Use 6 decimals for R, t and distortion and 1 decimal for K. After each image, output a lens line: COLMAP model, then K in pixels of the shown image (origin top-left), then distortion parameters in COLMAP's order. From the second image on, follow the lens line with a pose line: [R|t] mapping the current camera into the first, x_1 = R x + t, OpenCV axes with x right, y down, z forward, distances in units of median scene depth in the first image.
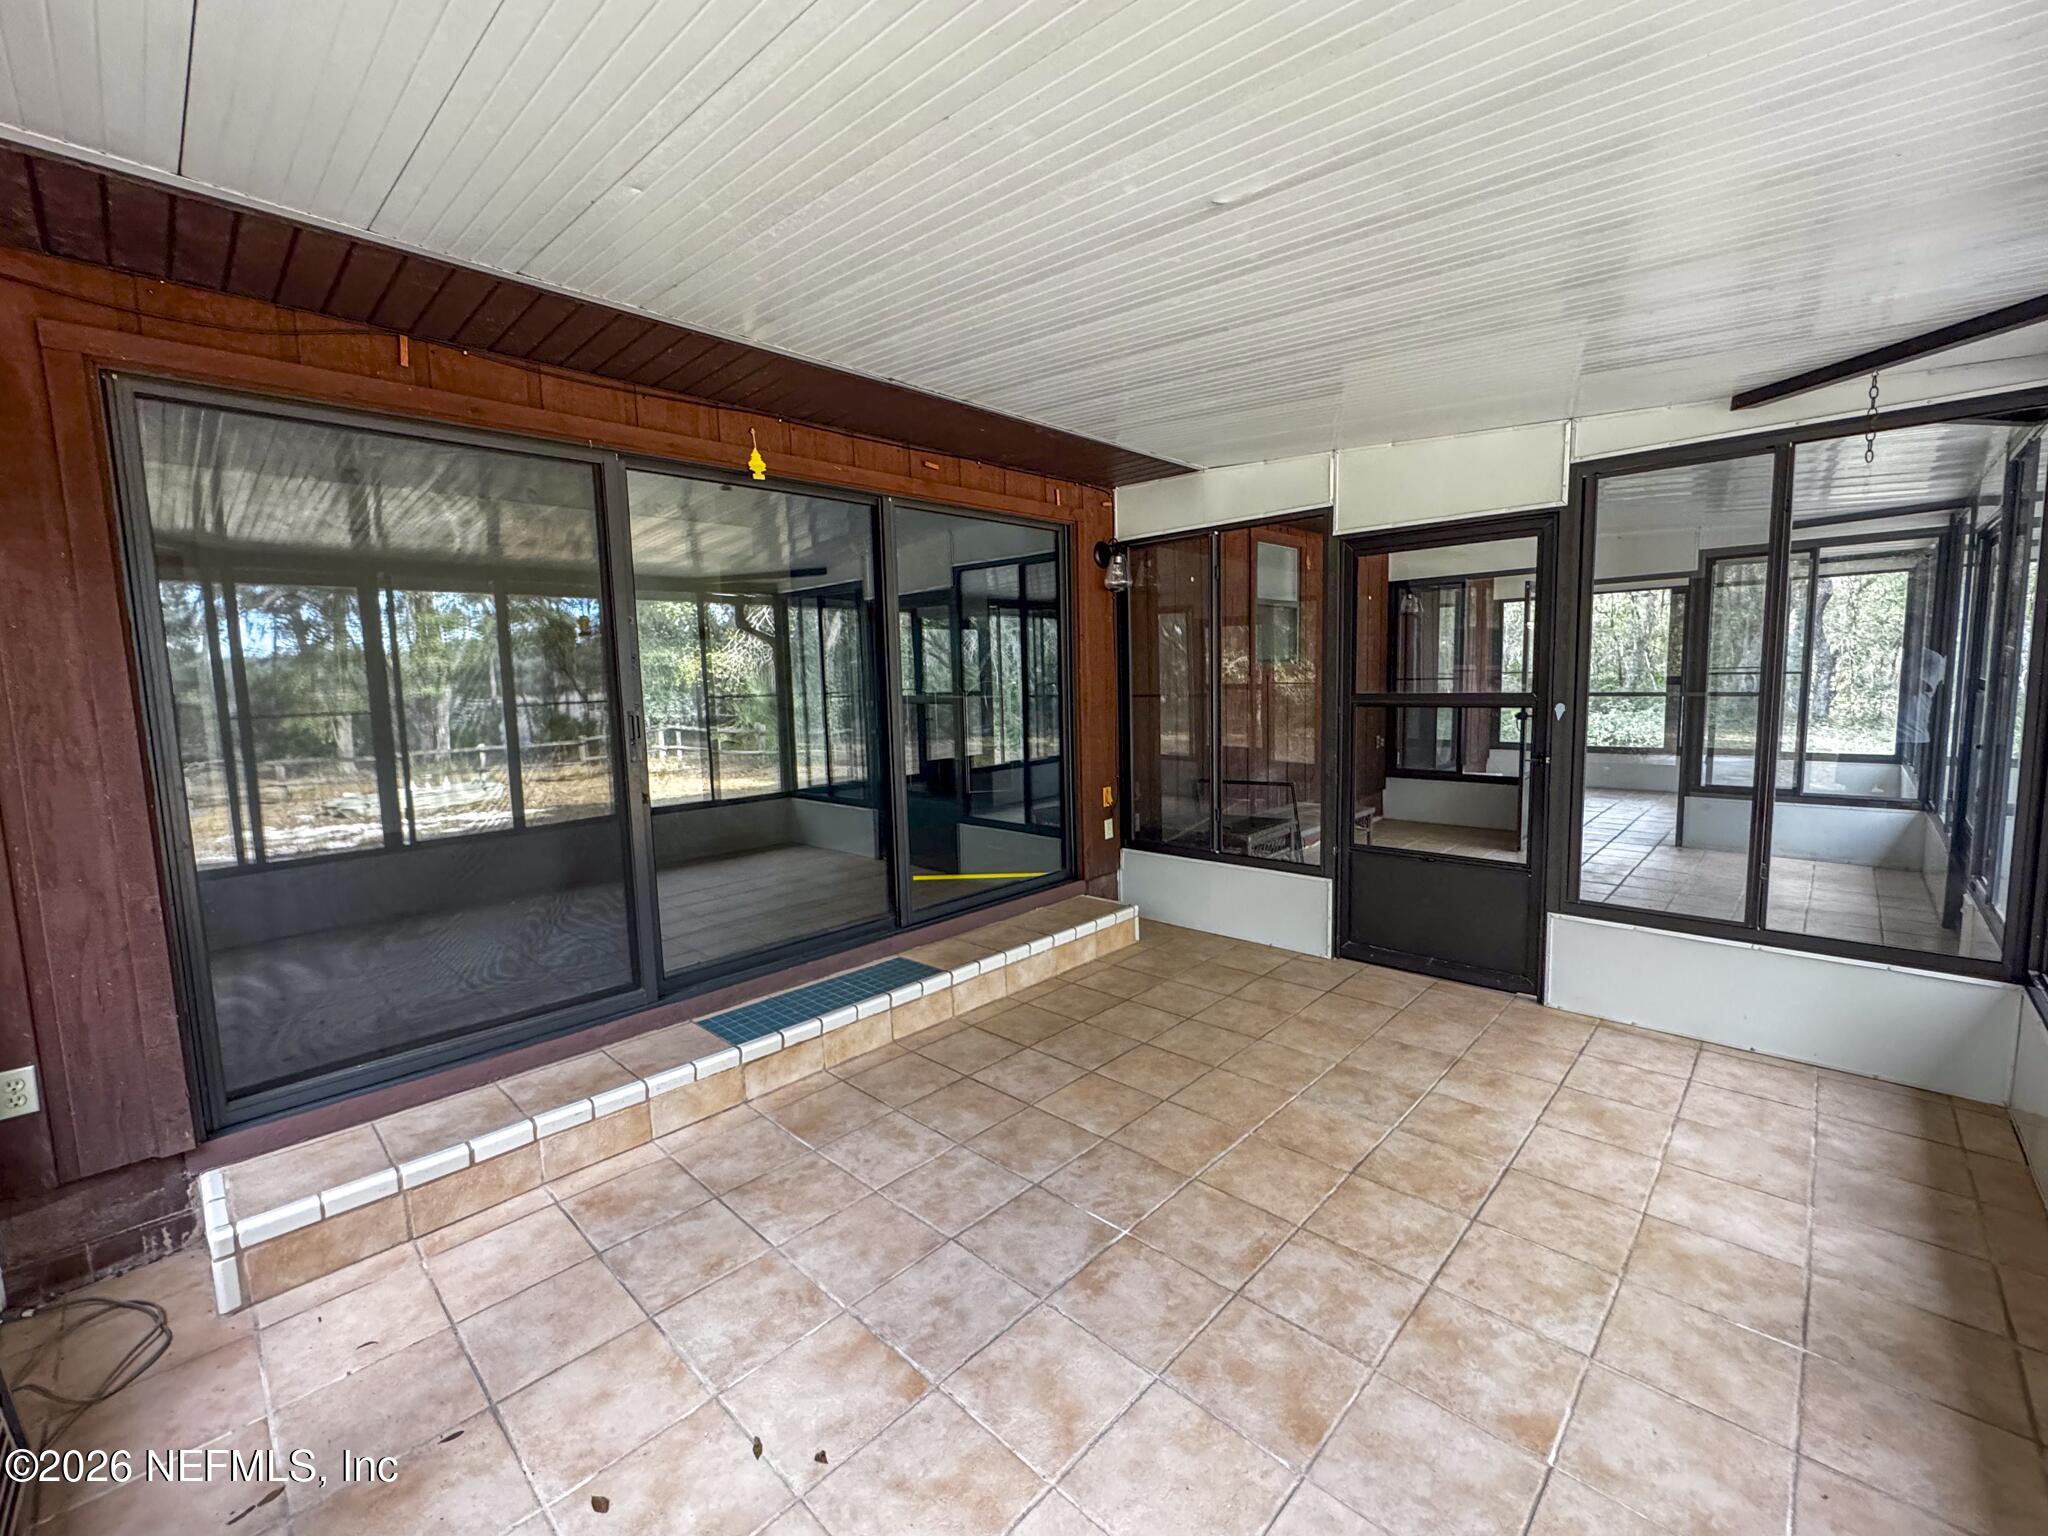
lens RADIAL K [[853.4, 0, 1025.1], [0, 853.4, 765.2], [0, 0, 1]] dist [-0.000091, -0.000005]
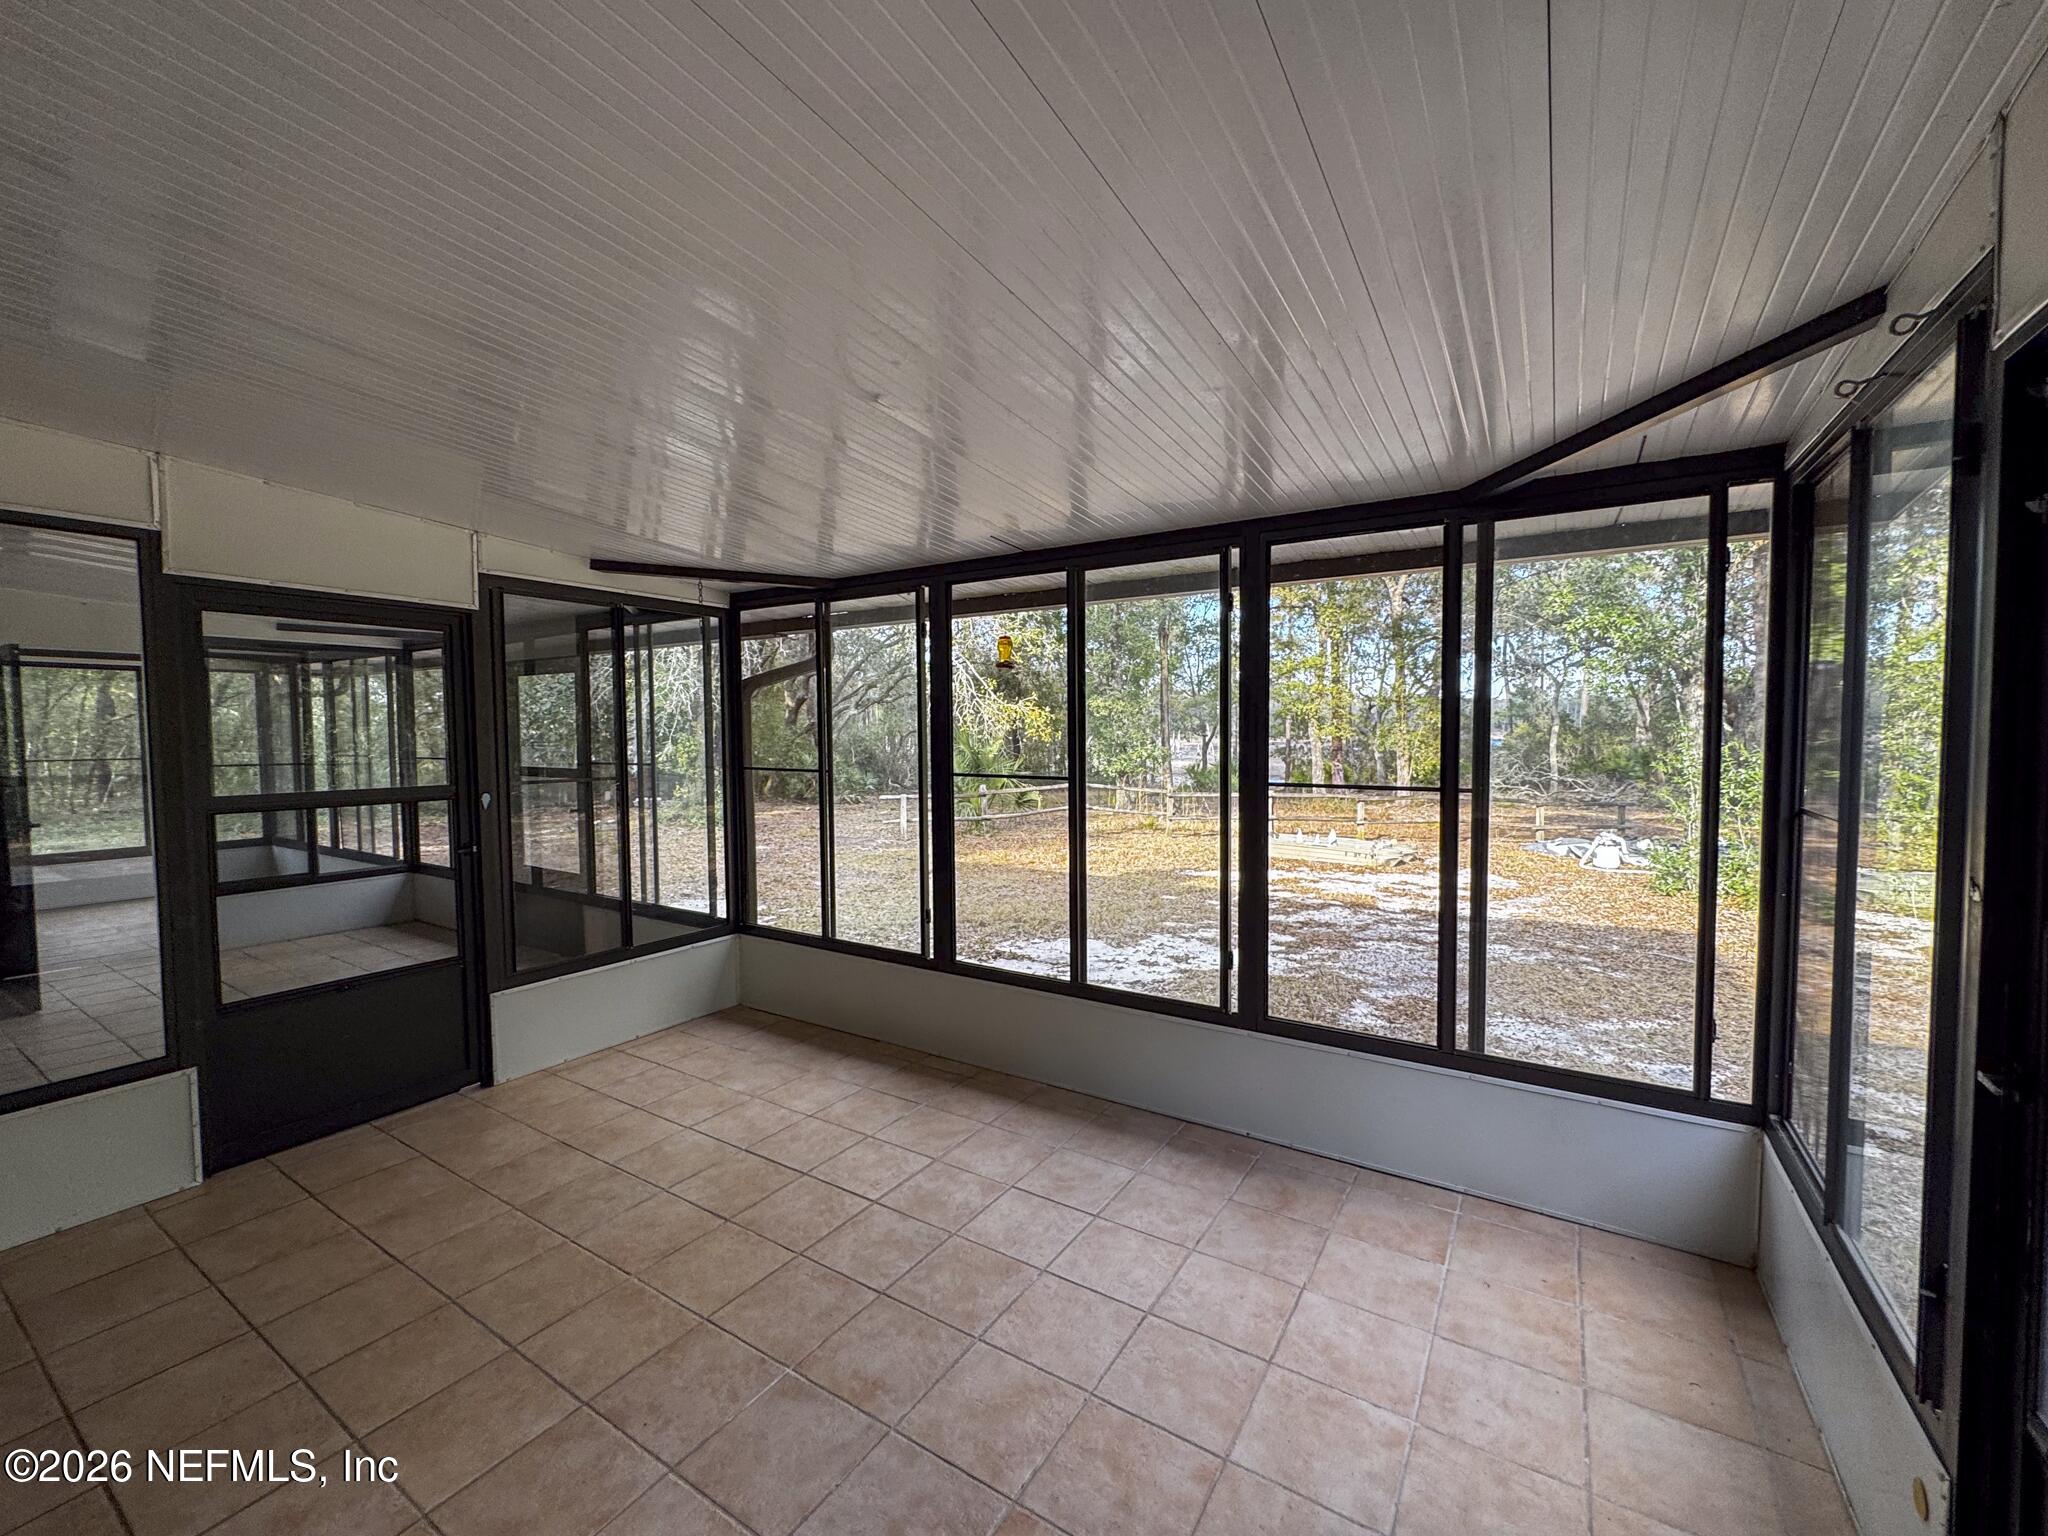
lens RADIAL K [[832.5, 0, 1024.7], [0, 832.5, 766.6], [0, 0, 1]] dist [-0.002574, 0.000188]
pose [[-0.199063, -0.012769, 0.979904, -0.589947], [0.114789, 0.992728, 0.036255, -0.075633], [-0.973241, 0.119699, -0.196150, 0.624027]]
